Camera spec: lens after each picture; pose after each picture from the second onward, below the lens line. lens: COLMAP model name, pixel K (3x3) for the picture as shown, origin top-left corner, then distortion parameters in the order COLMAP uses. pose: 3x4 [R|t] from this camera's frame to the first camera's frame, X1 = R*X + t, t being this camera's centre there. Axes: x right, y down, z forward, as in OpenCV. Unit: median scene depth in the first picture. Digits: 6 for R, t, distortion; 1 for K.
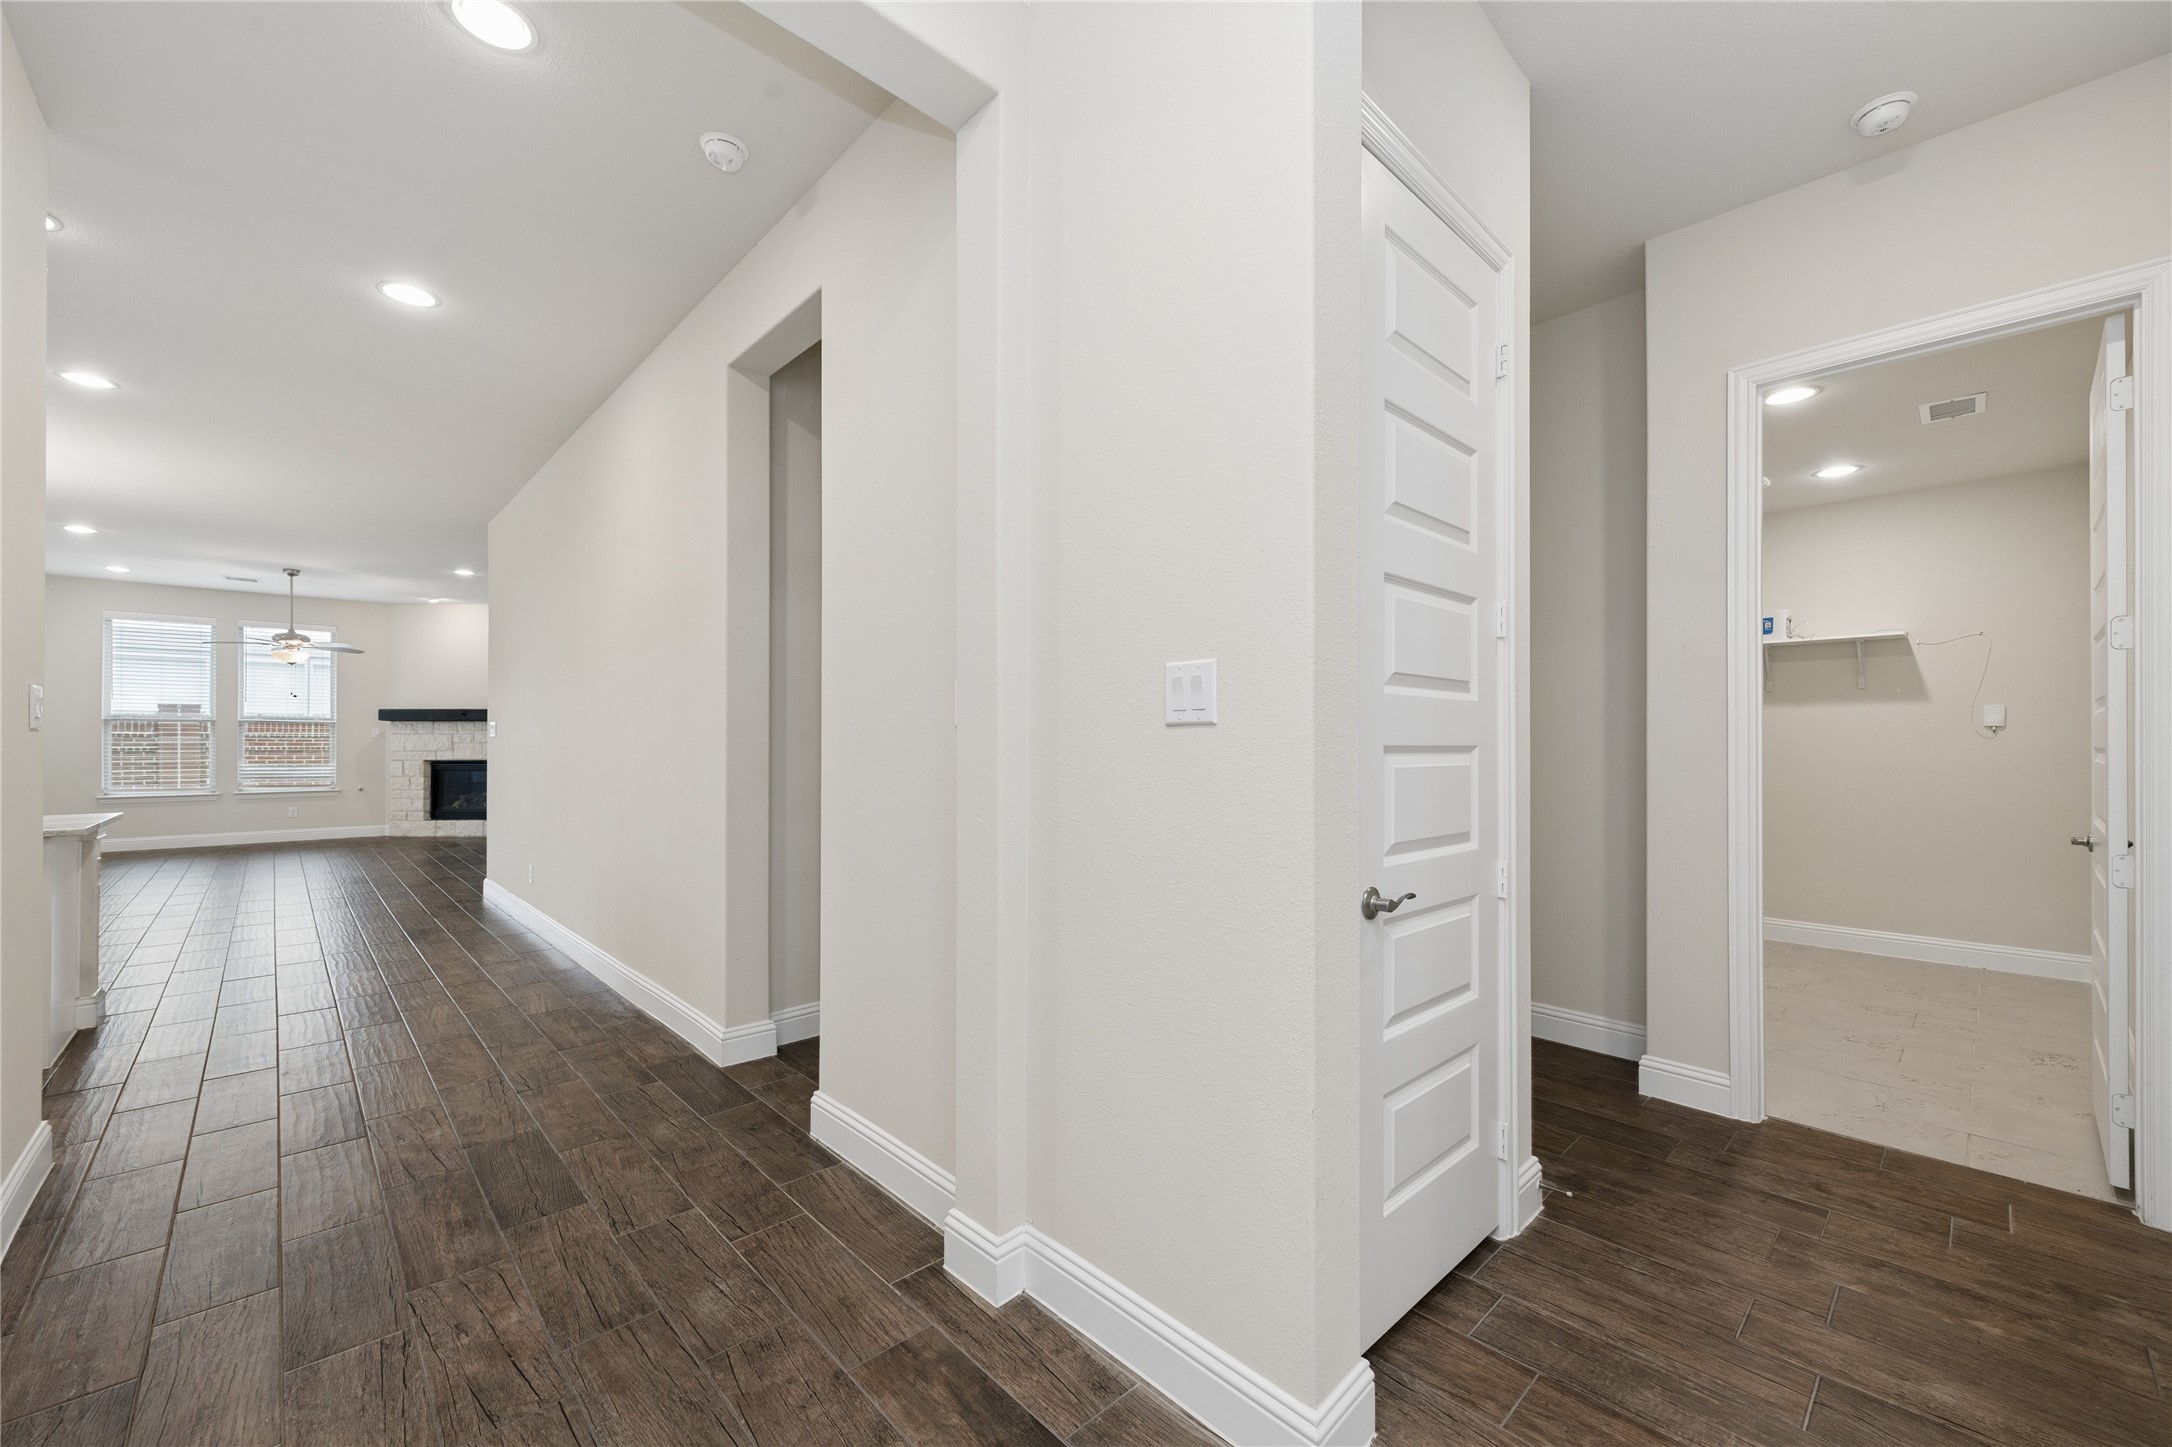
lens RADIAL K [[856.0, 0, 1075.3], [0, 856.0, 728.2], [0, 0, 1]] dist [-0.001780, -0.000163]
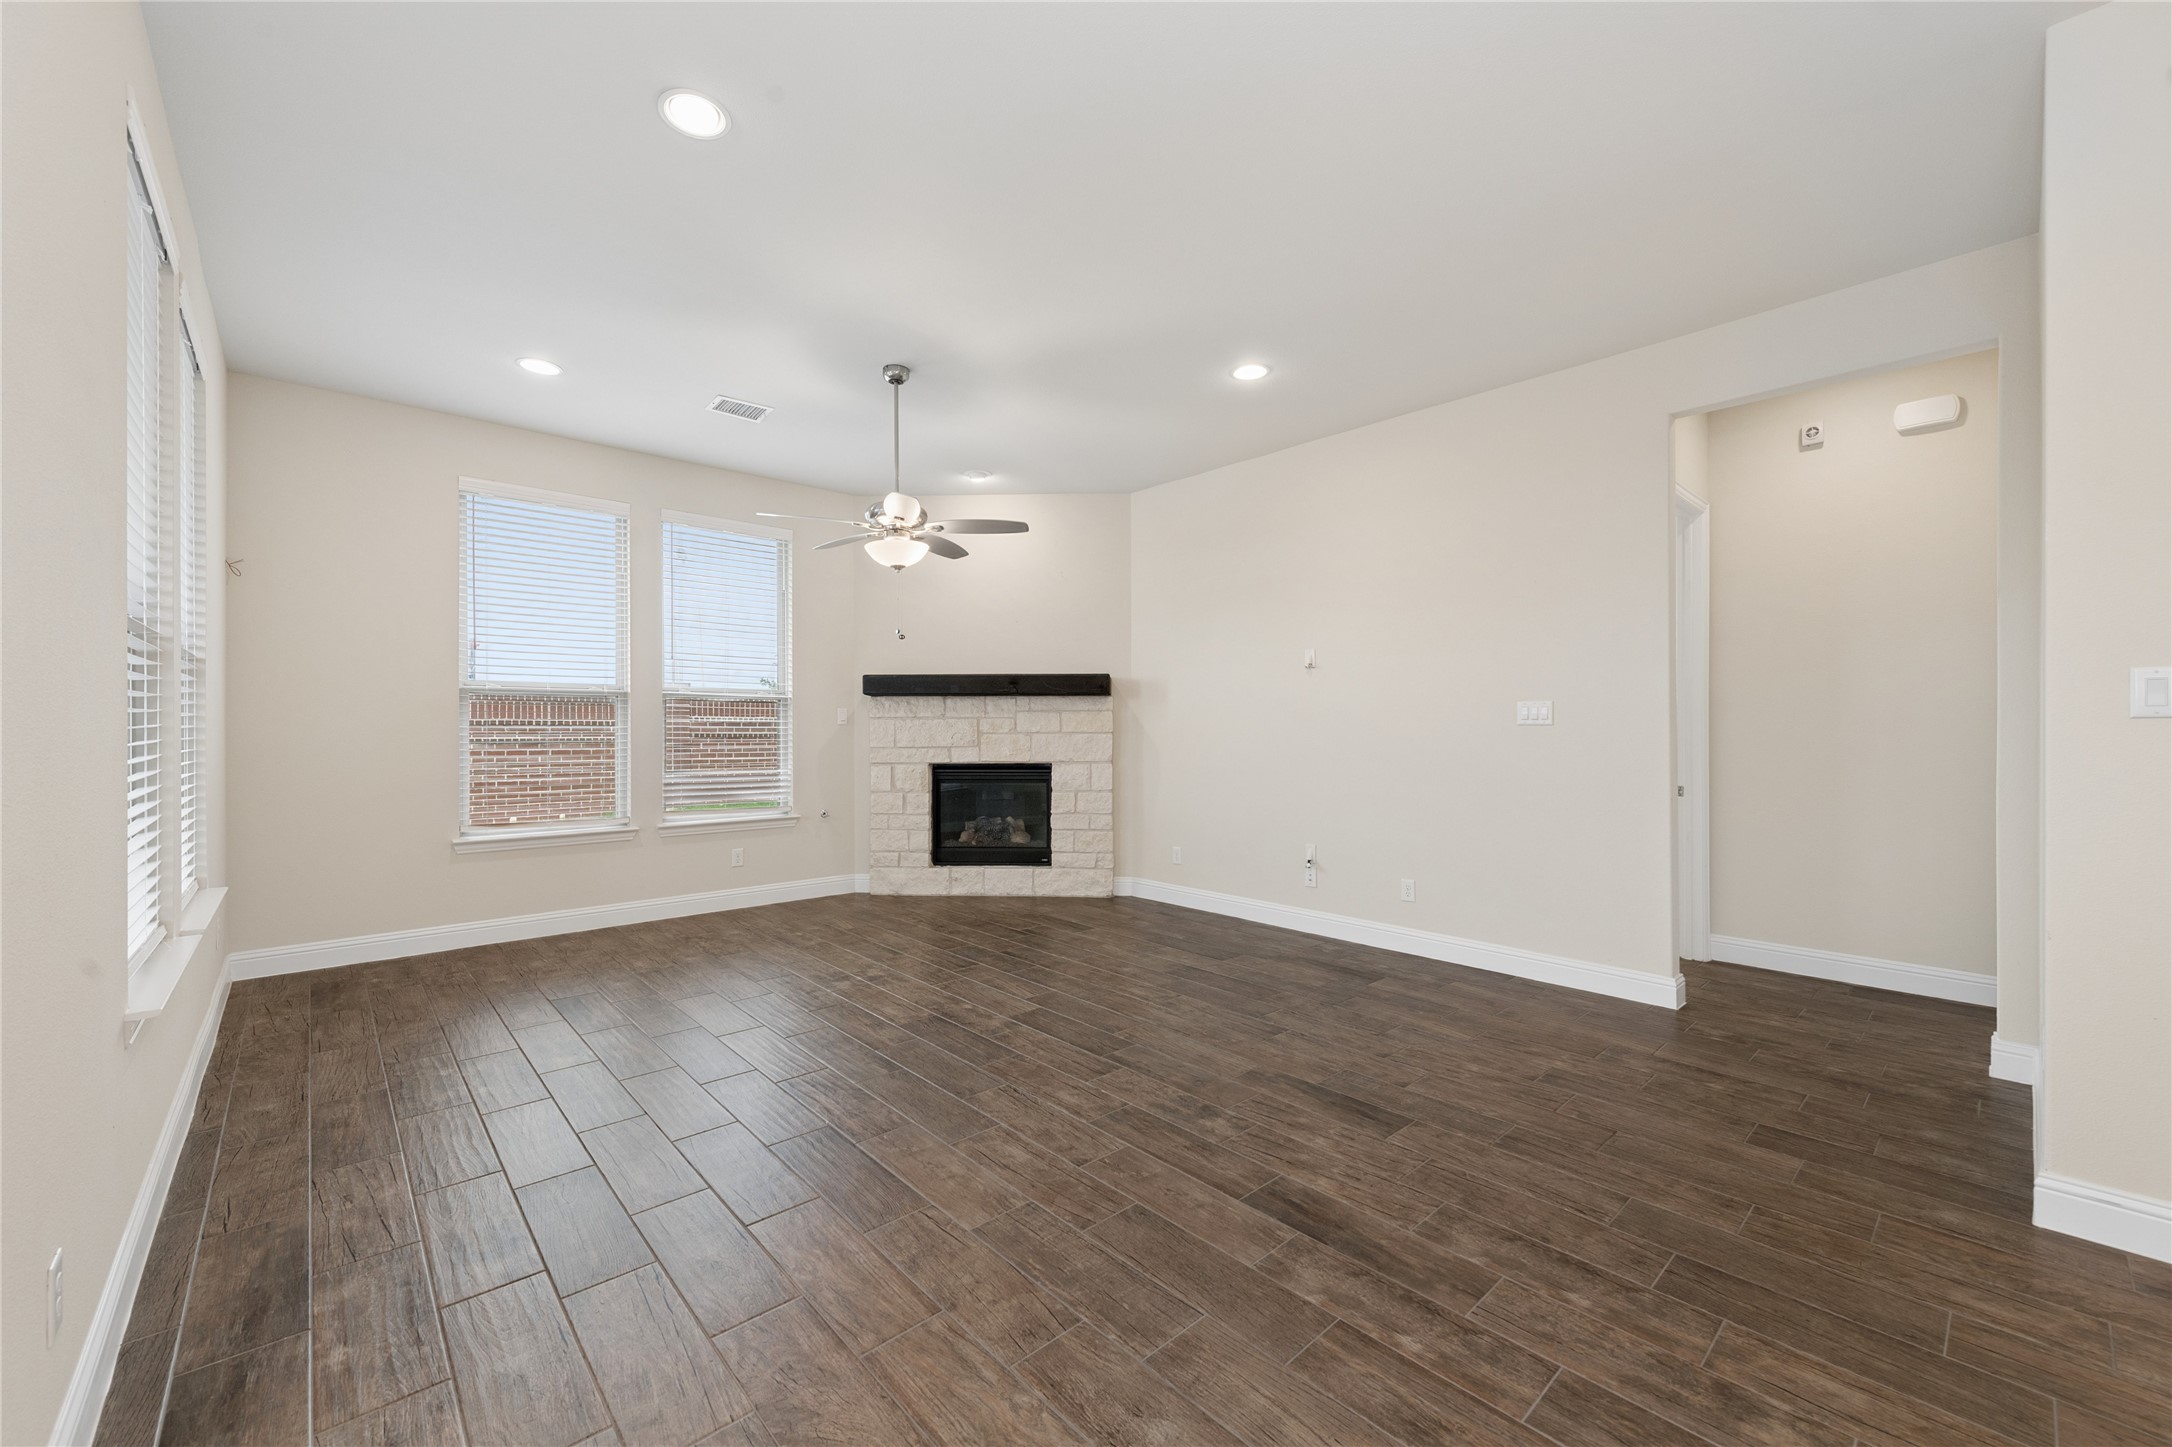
lens RADIAL K [[856.0, 0, 1088.6], [0, 856.0, 727.3], [0, 0, 1]] dist [-0.001780, -0.000163]
pose [[0.999992, -0.003793, 0.000924, -0.655194], [0.003765, 0.999590, 0.028390, -0.002926], [-0.001031, -0.028386, 0.999597, 0.424663]]
